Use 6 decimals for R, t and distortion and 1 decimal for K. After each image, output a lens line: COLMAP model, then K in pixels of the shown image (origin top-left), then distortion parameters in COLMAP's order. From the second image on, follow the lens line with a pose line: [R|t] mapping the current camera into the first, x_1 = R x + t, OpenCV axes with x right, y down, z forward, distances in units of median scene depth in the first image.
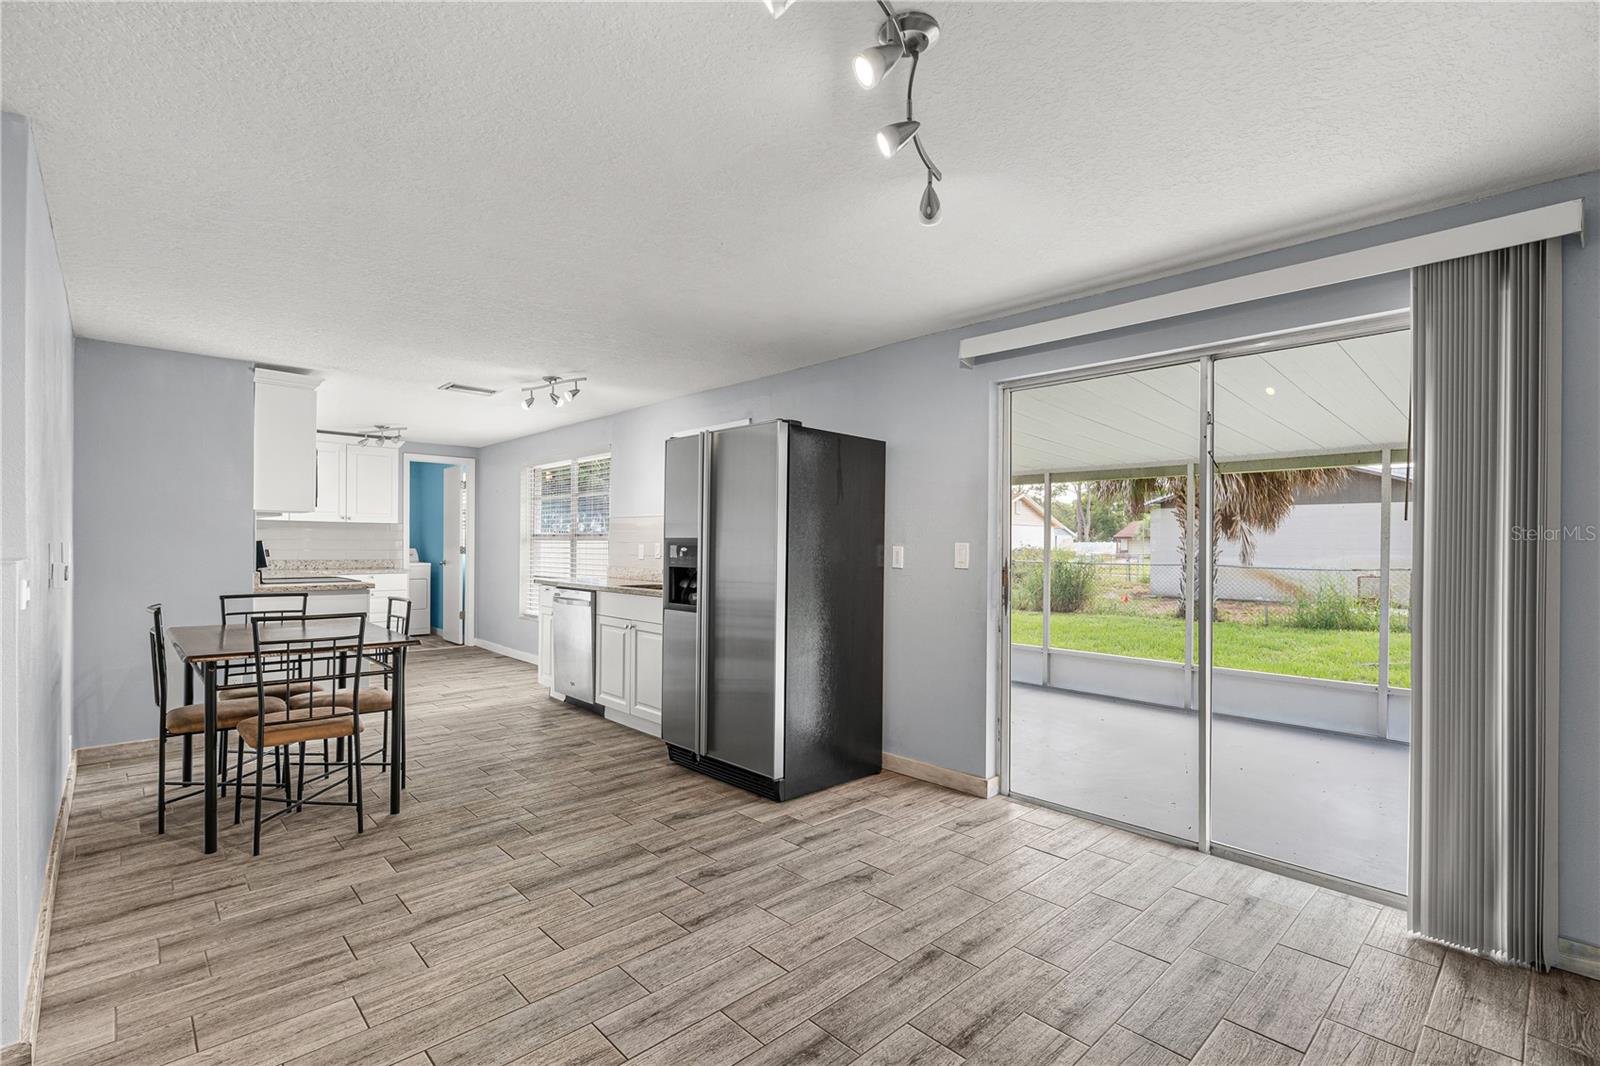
lens RADIAL K [[729.1, 0, 811.0], [0, 729.1, 540.2], [0, 0, 1]] dist [-0.004407, 0.000876]
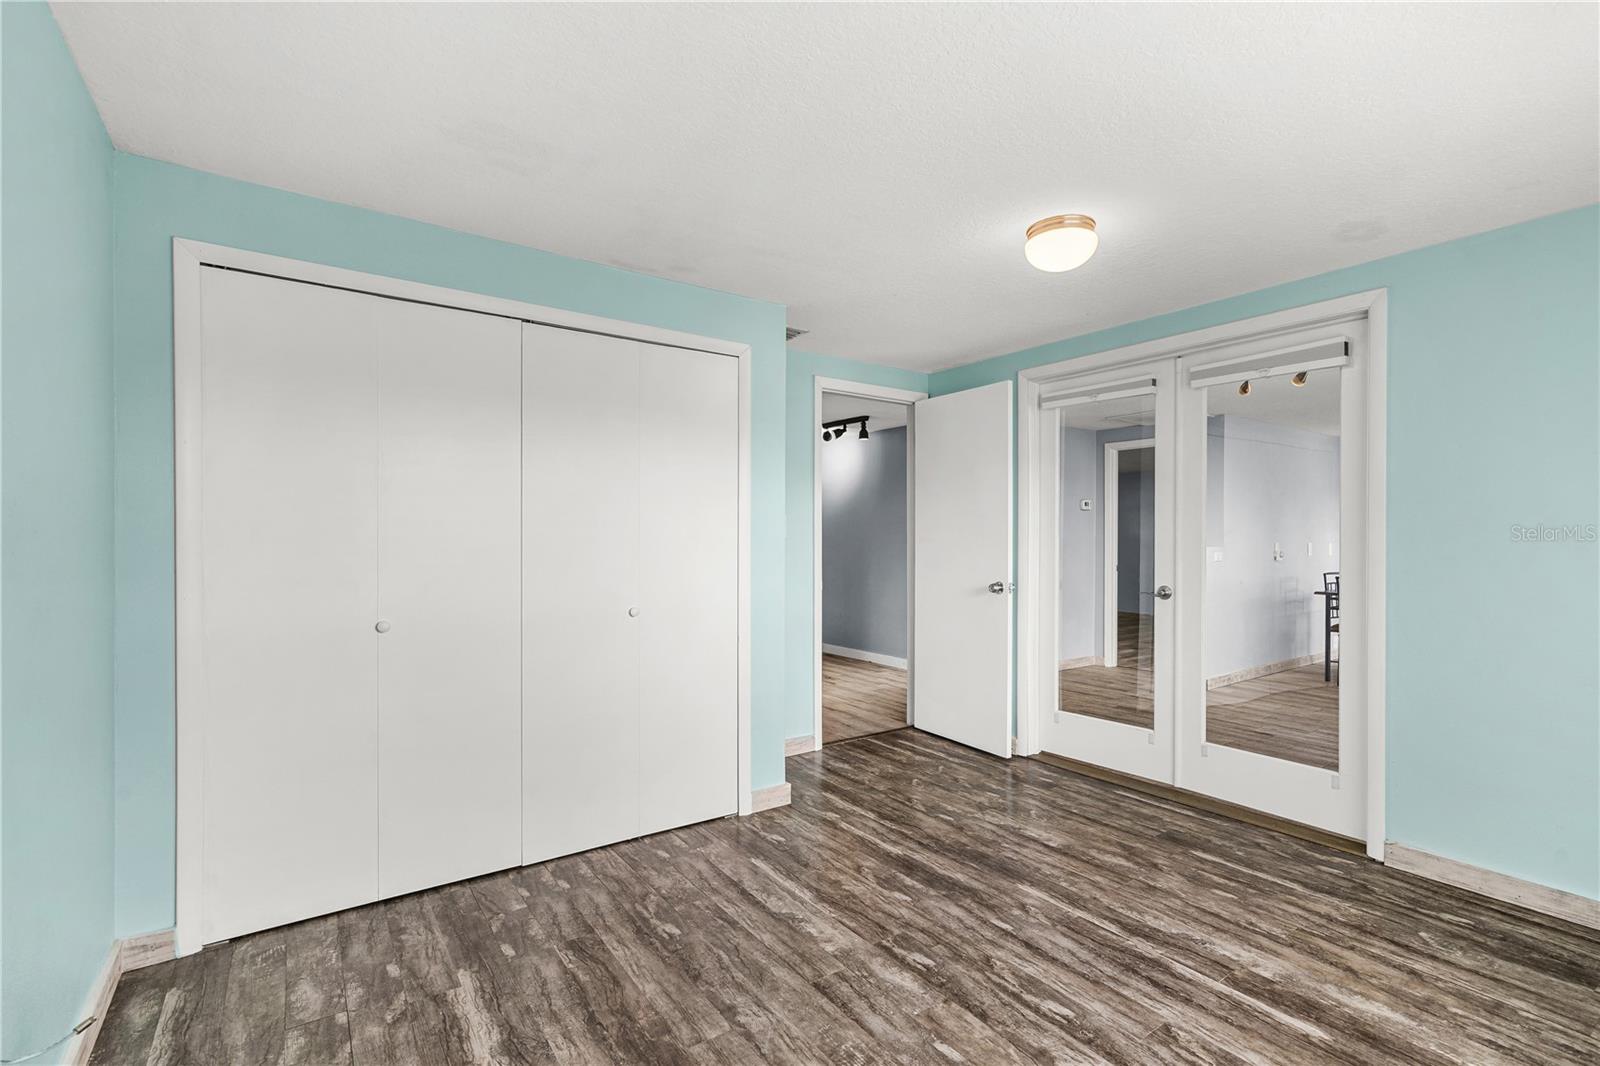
lens RADIAL K [[729.1, 0, 793.5], [0, 729.1, 536.2], [0, 0, 1]] dist [-0.004407, 0.000876]
pose [[-0.152615, -0.011398, -0.988220, 1.514399], [0.000780, 0.999932, -0.011653, 0.006514], [0.988285, -0.002549, -0.152596, -0.261014]]
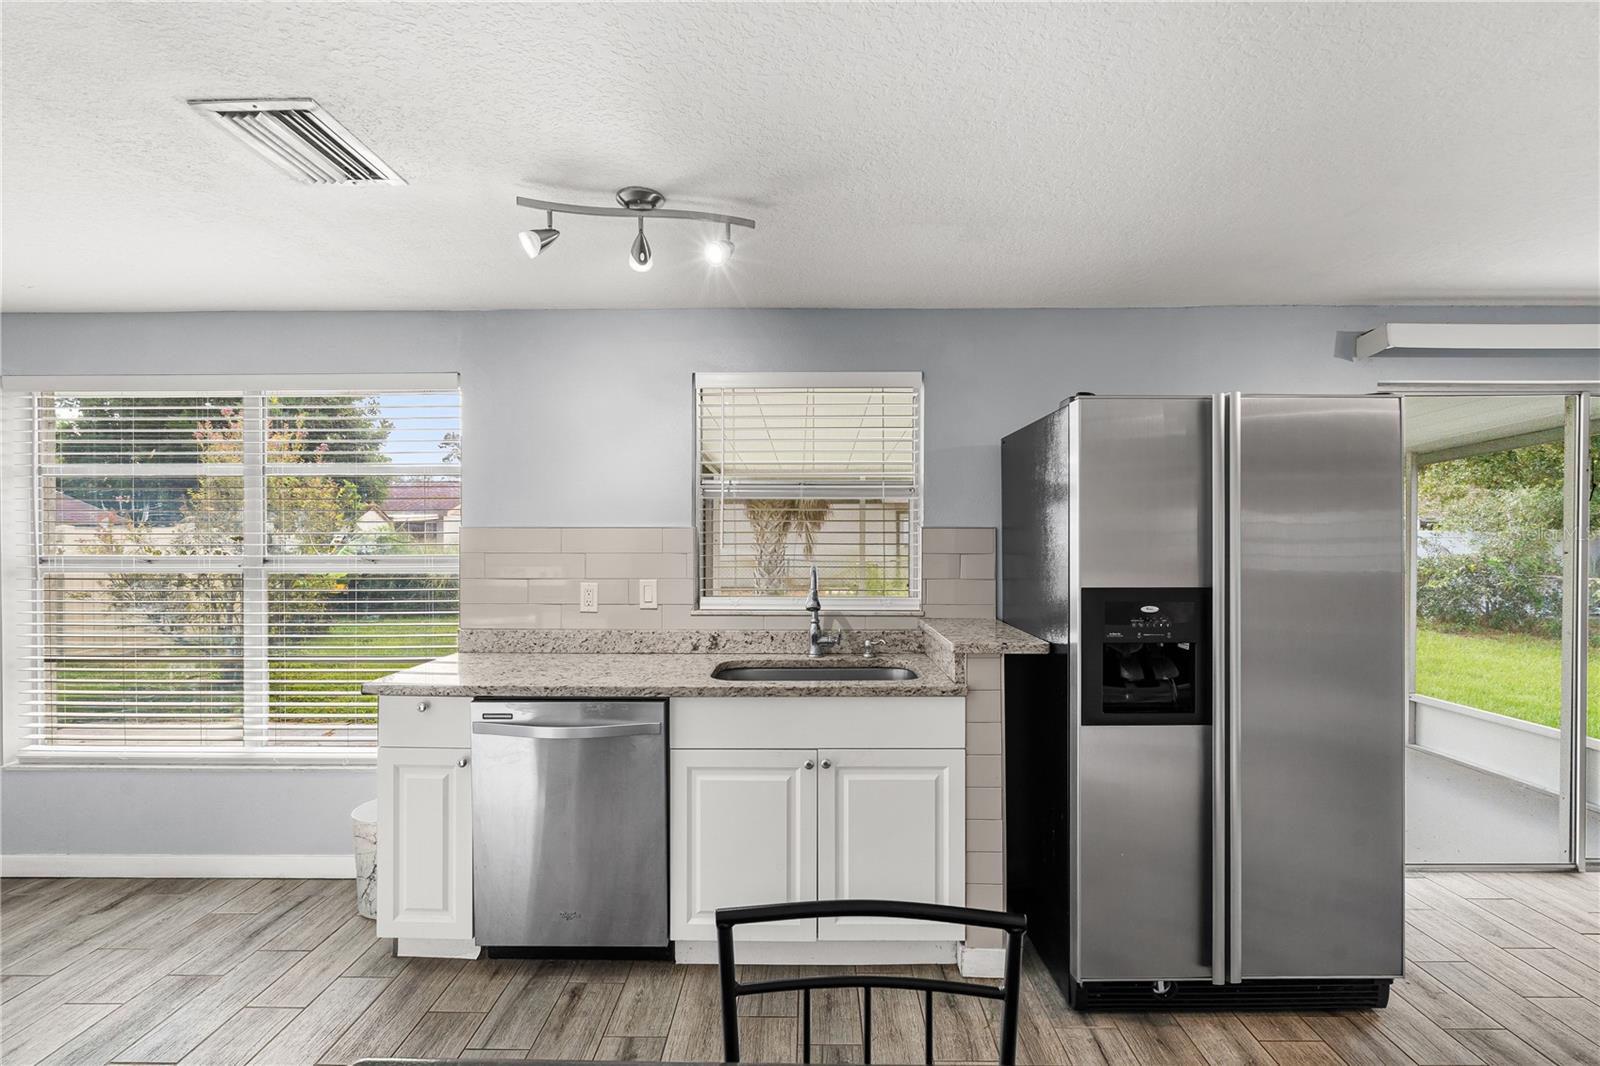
lens RADIAL K [[729.1, 0, 801.5], [0, 729.1, 541.1], [0, 0, 1]] dist [-0.004407, 0.000876]
pose [[0.696925, -0.014768, 0.716992, -0.936814], [-0.000339, 0.999781, 0.020922, -0.062652], [-0.717144, -0.014825, 0.696767, 1.044342]]
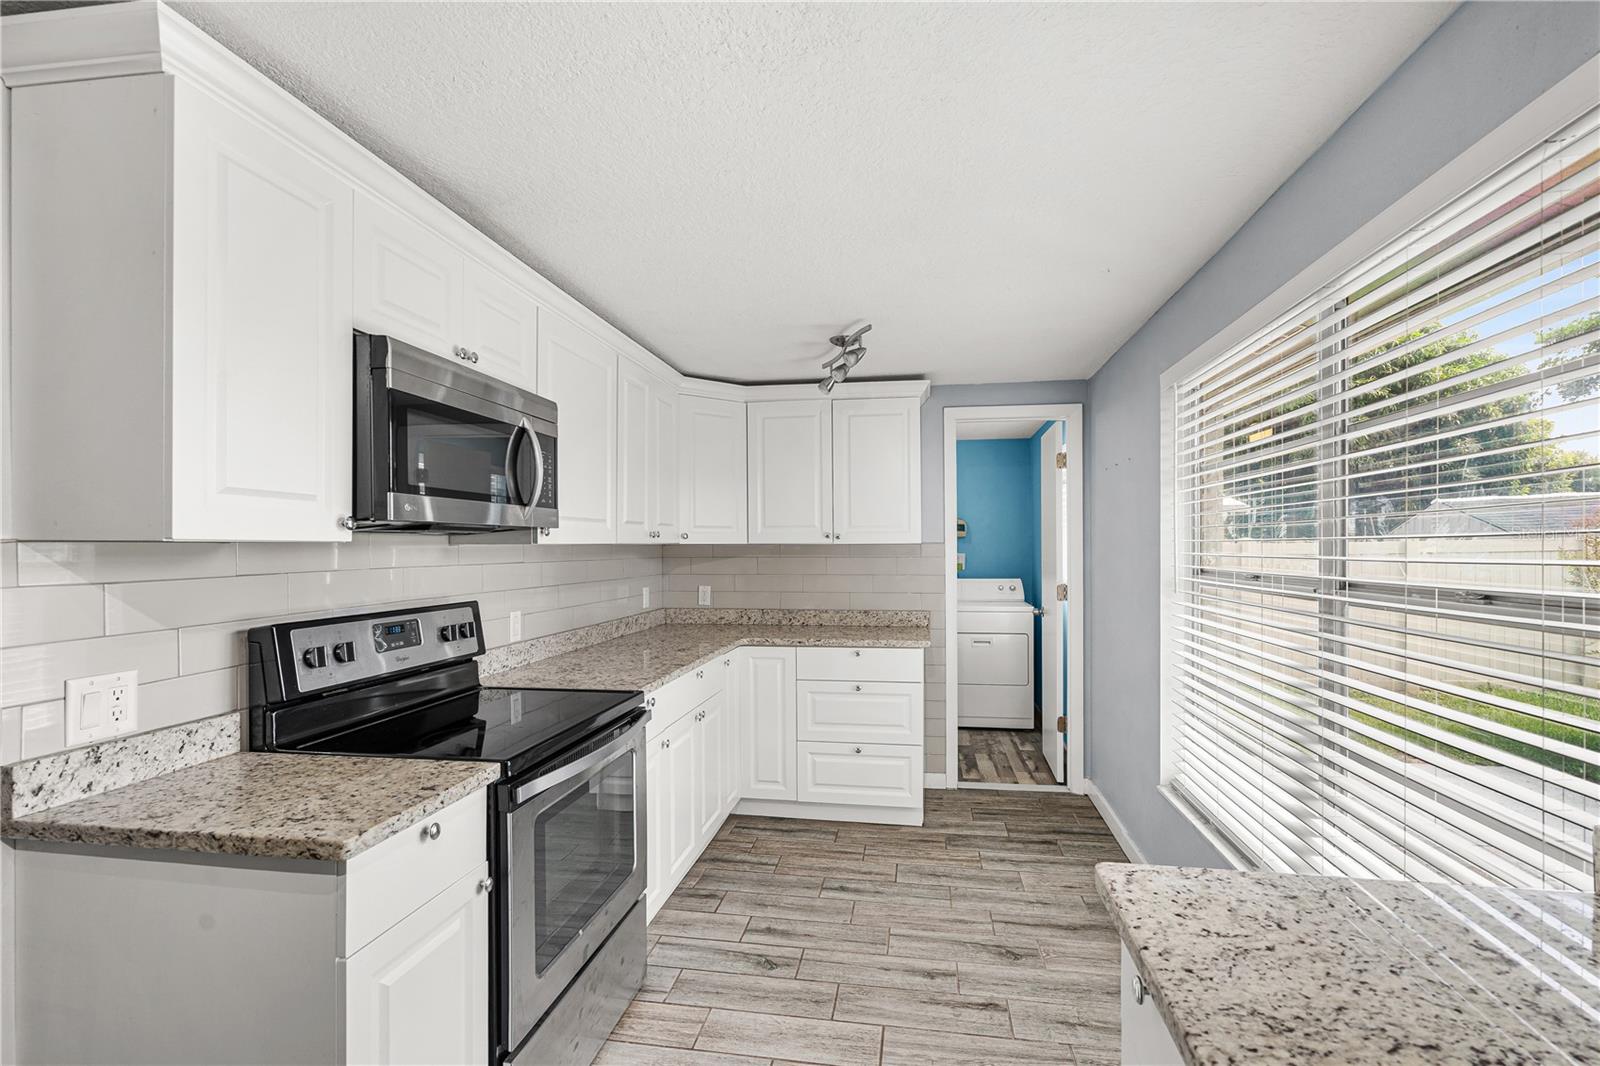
lens RADIAL K [[729.1, 0, 804.6], [0, 729.1, 552.2], [0, 0, 1]] dist [-0.004407, 0.000876]
pose [[0.598719, -0.004915, -0.800944, -0.518427], [0.013508, 0.999901, 0.003962, -0.050496], [0.800845, -0.013192, 0.598726, 1.570256]]
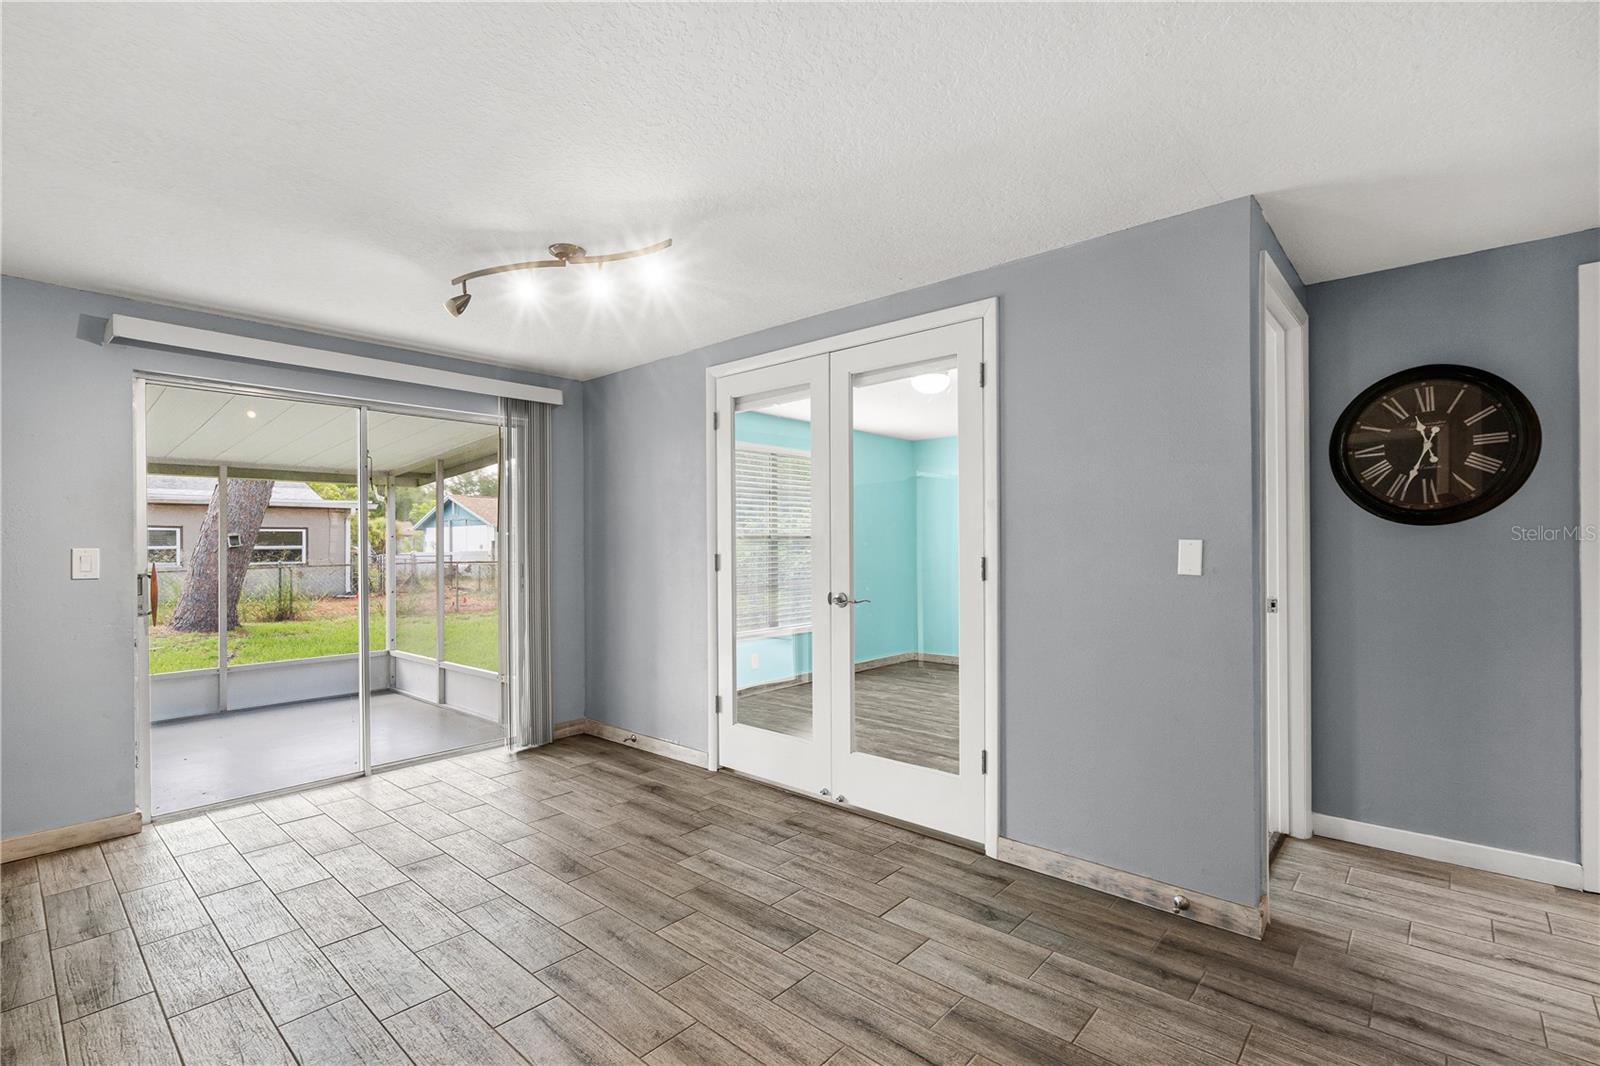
lens RADIAL K [[729.1, 0, 798.3], [0, 729.1, 540.1], [0, 0, 1]] dist [-0.004407, 0.000876]
pose [[-0.079196, 0.000025, 0.996859, -0.831884], [0.001932, 0.999998, 0.000128, -0.004857], [-0.996857, 0.001936, -0.079196, 0.303371]]
